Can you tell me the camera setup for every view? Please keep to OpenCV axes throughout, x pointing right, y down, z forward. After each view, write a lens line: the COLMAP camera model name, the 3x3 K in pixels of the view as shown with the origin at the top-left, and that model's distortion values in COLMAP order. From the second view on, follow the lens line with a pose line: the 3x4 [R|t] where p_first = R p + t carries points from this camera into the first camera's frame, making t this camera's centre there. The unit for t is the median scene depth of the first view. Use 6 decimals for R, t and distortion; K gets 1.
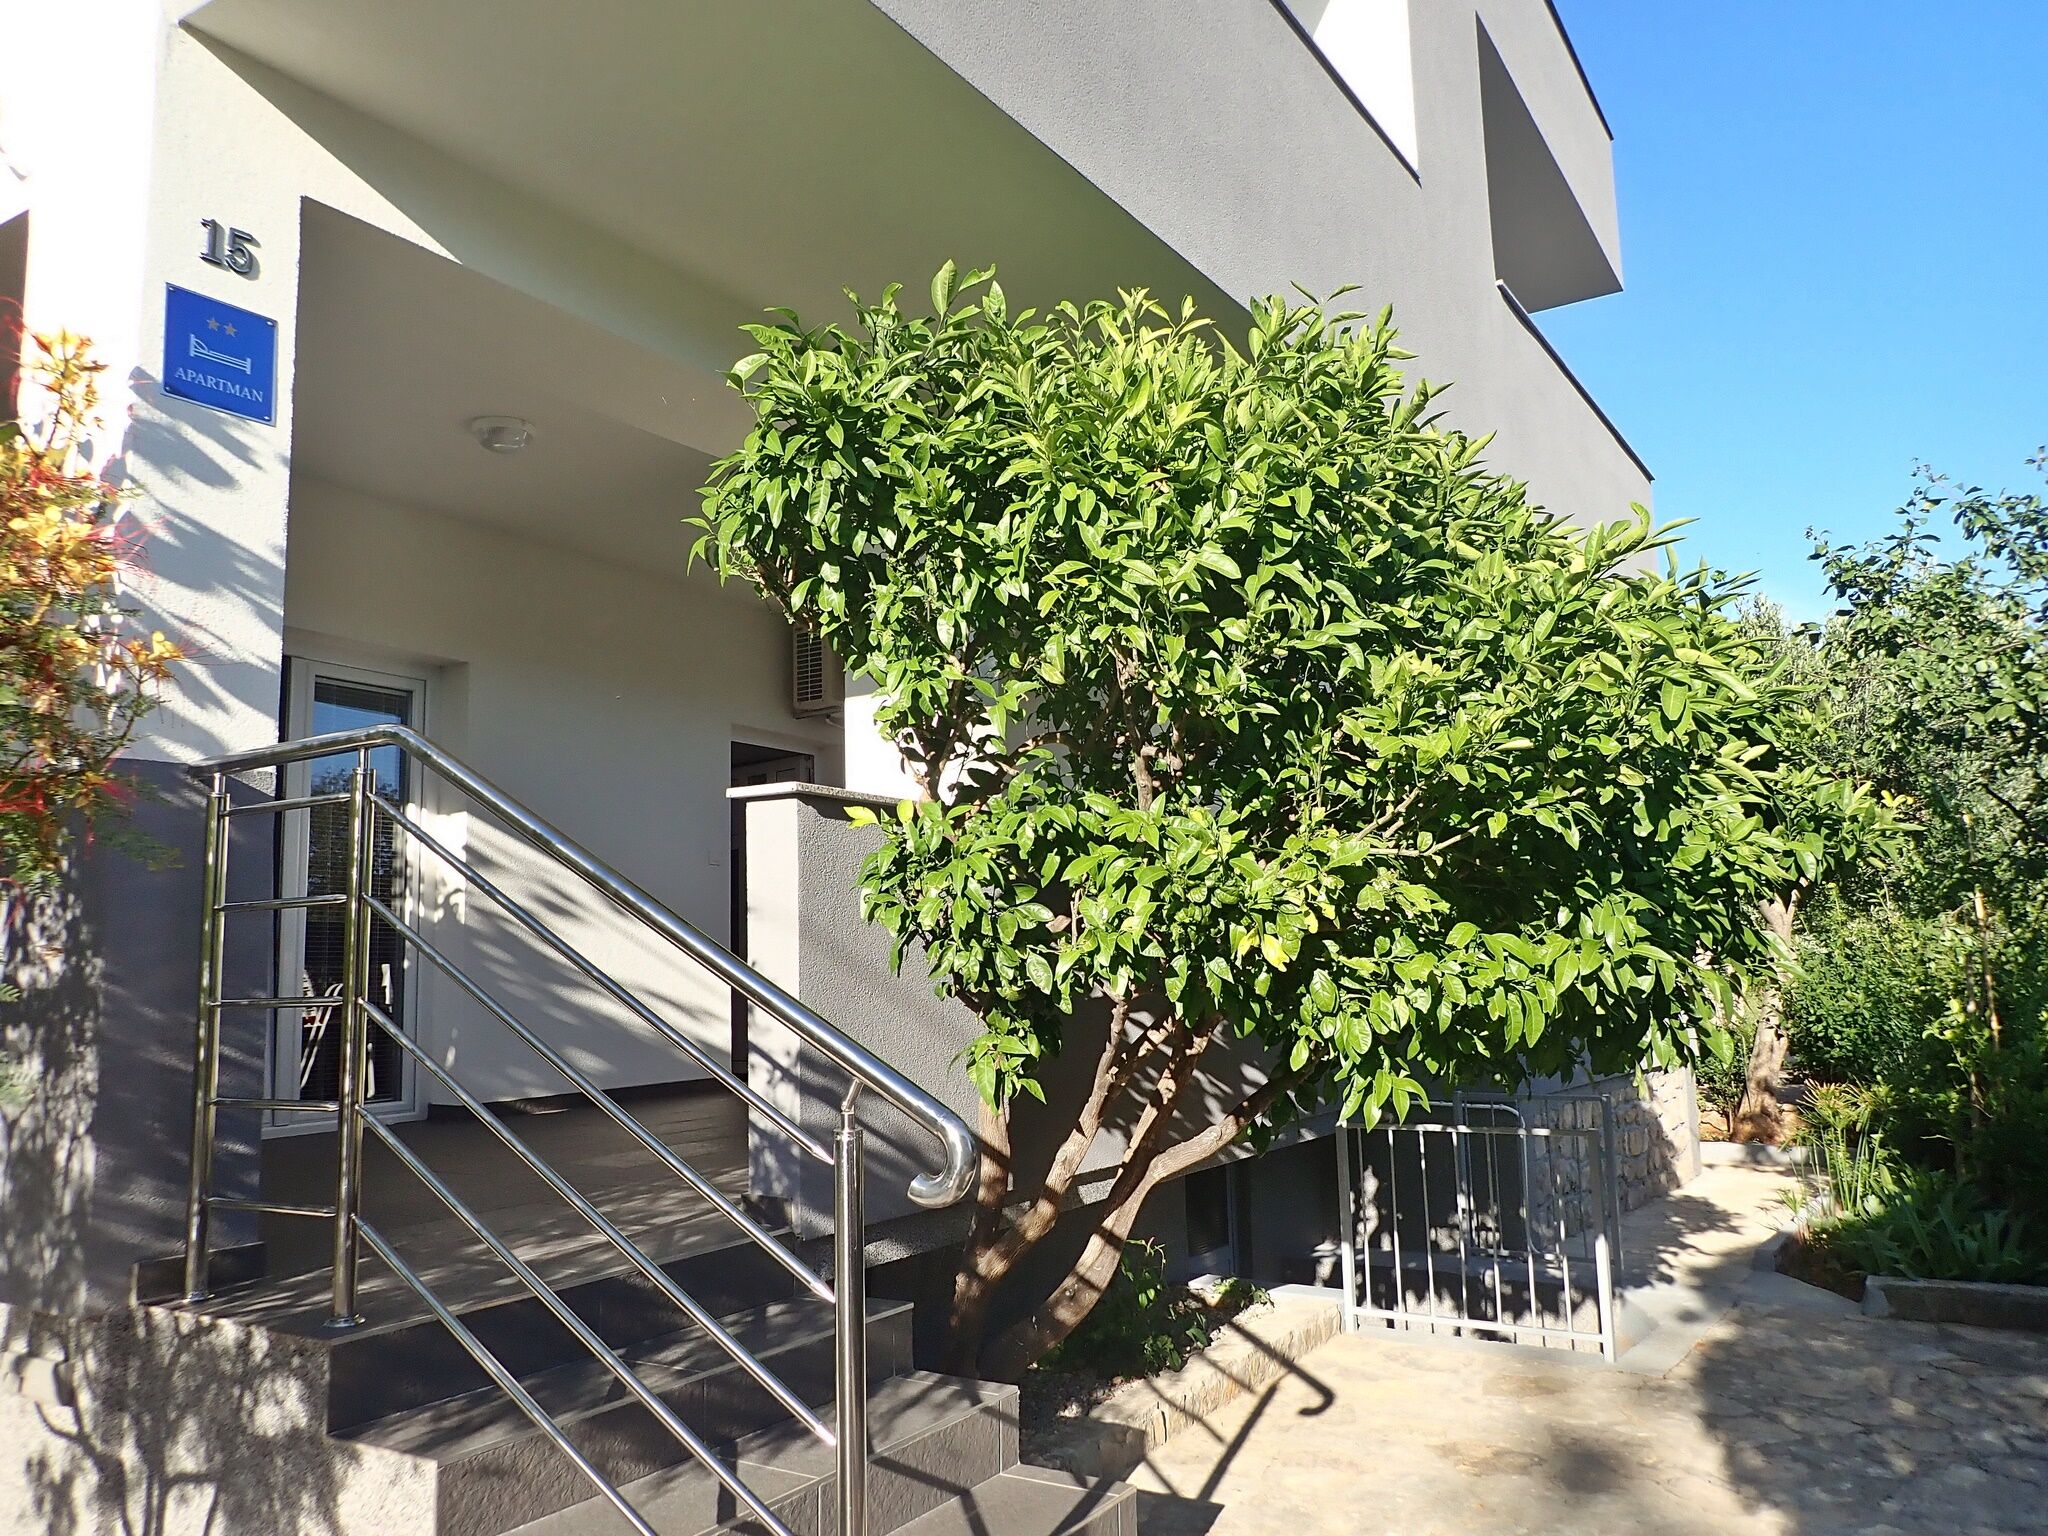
lens RADIAL K [[1490.4, 0, 1025.6], [0, 1490.4, 776.4], [0, 0, 1]] dist [0.008268, -0.006709]
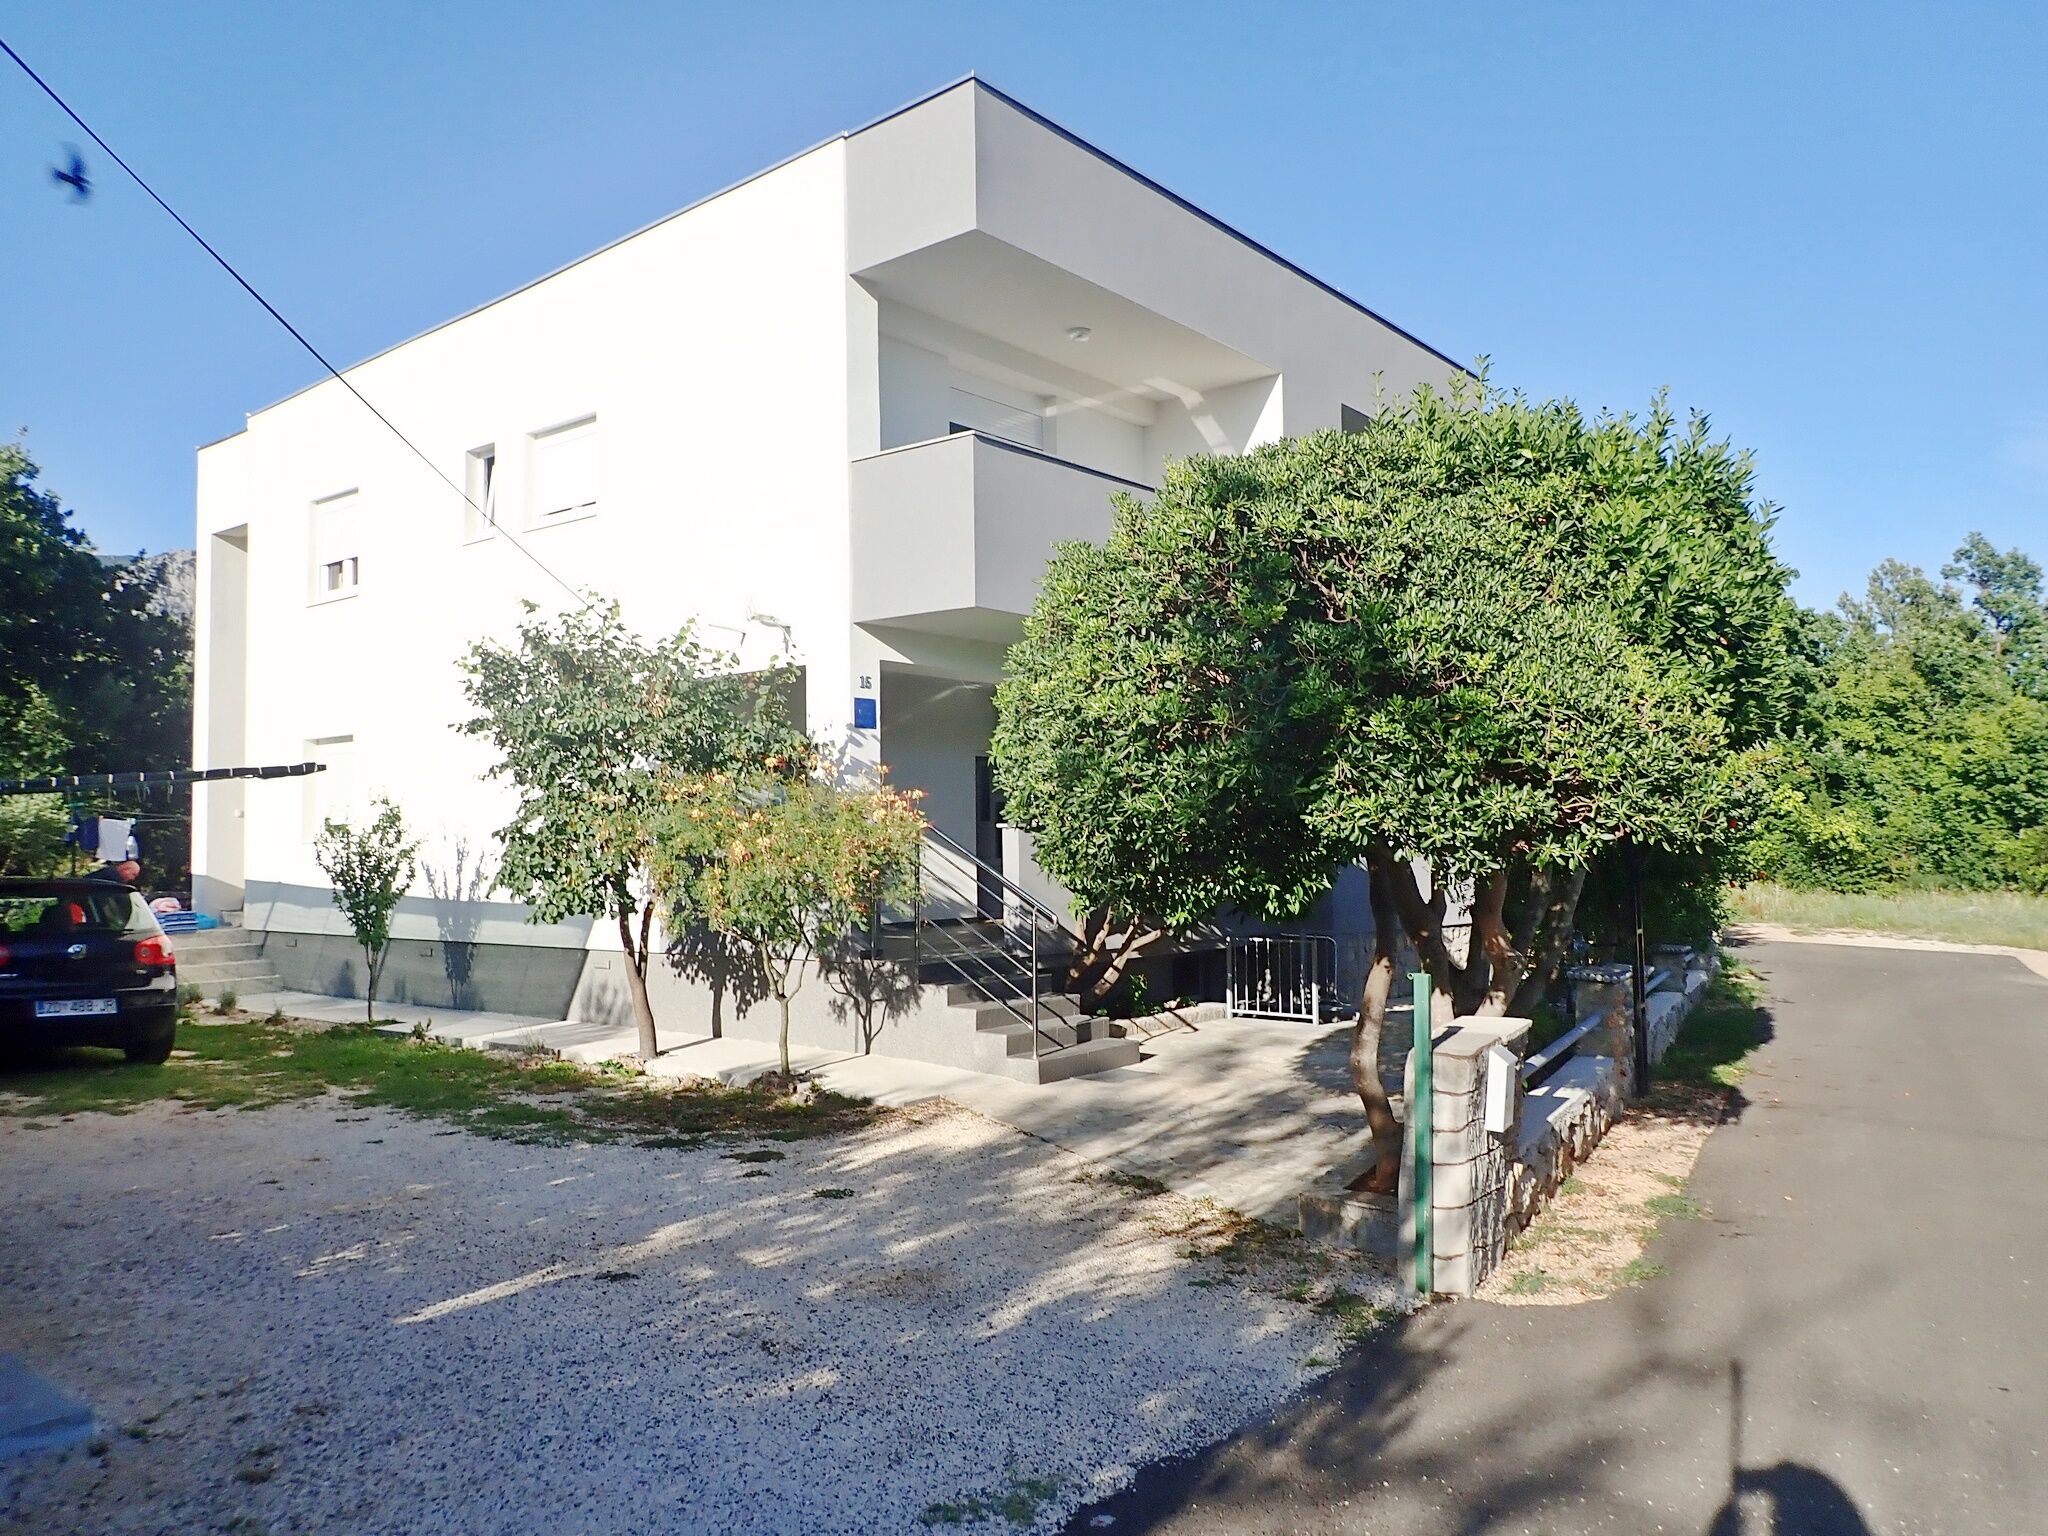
lens RADIAL K [[1490.4, 0, 1019.6], [0, 1490.4, 765.0], [0, 0, 1]] dist [0.008268, -0.006709]
pose [[0.994650, 0.013683, -0.102388, 0.214780], [-0.005637, 0.996902, 0.078456, -0.436871], [0.103144, -0.077459, 0.991646, -2.567830]]
